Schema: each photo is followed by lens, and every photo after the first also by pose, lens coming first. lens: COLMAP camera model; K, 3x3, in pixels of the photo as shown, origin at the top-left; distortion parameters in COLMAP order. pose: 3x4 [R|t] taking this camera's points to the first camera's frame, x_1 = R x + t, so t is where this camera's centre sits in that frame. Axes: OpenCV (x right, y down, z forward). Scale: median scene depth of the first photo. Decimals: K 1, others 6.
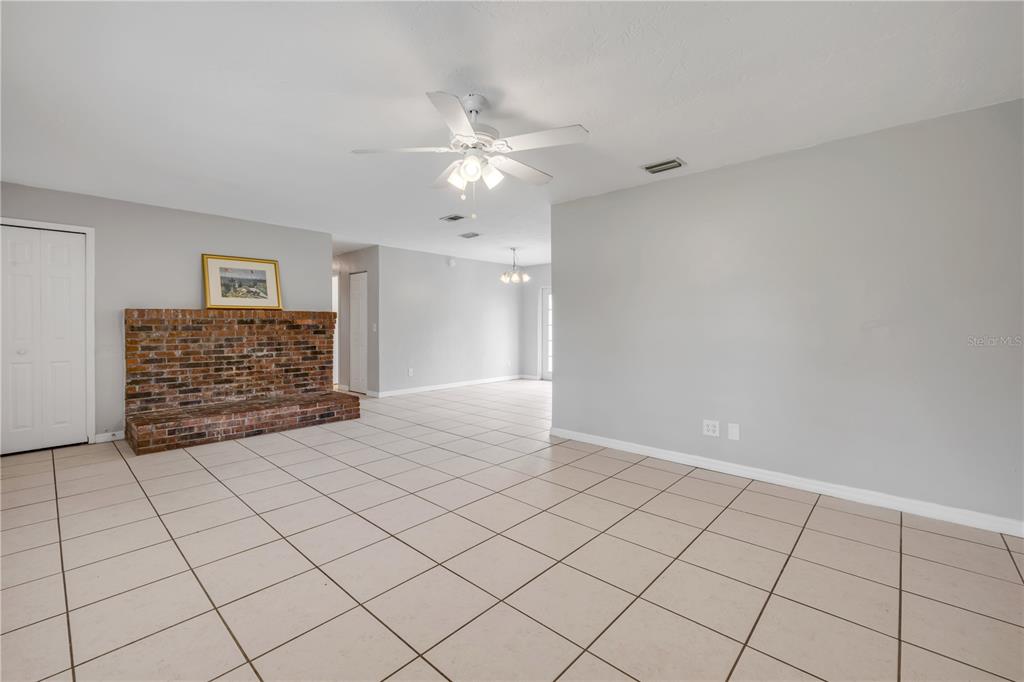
lens RADIAL K [[436.2, 0, 494.5], [0, 436.2, 327.2], [0, 0, 1]] dist [0.003500, 0.000652]
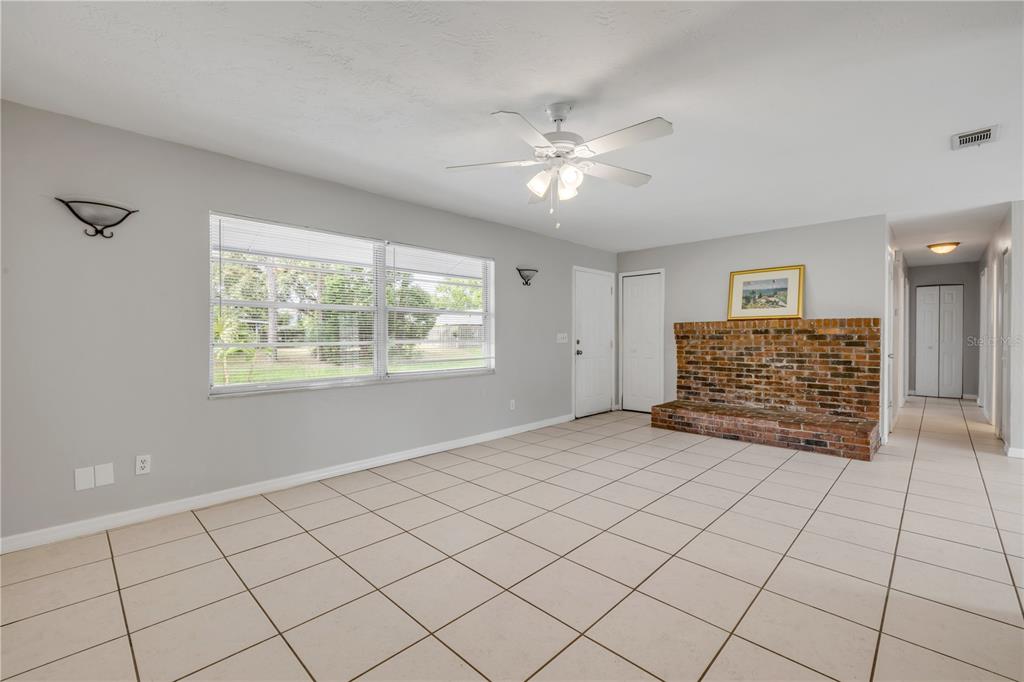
lens RADIAL K [[436.2, 0, 517.4], [0, 436.2, 341.8], [0, 0, 1]] dist [0.003500, 0.000652]
pose [[-0.002947, 0.016884, -0.999853, 0.460360], [-0.005854, 0.999840, 0.016901, -0.002813], [0.999979, 0.005903, -0.002848, 0.440897]]
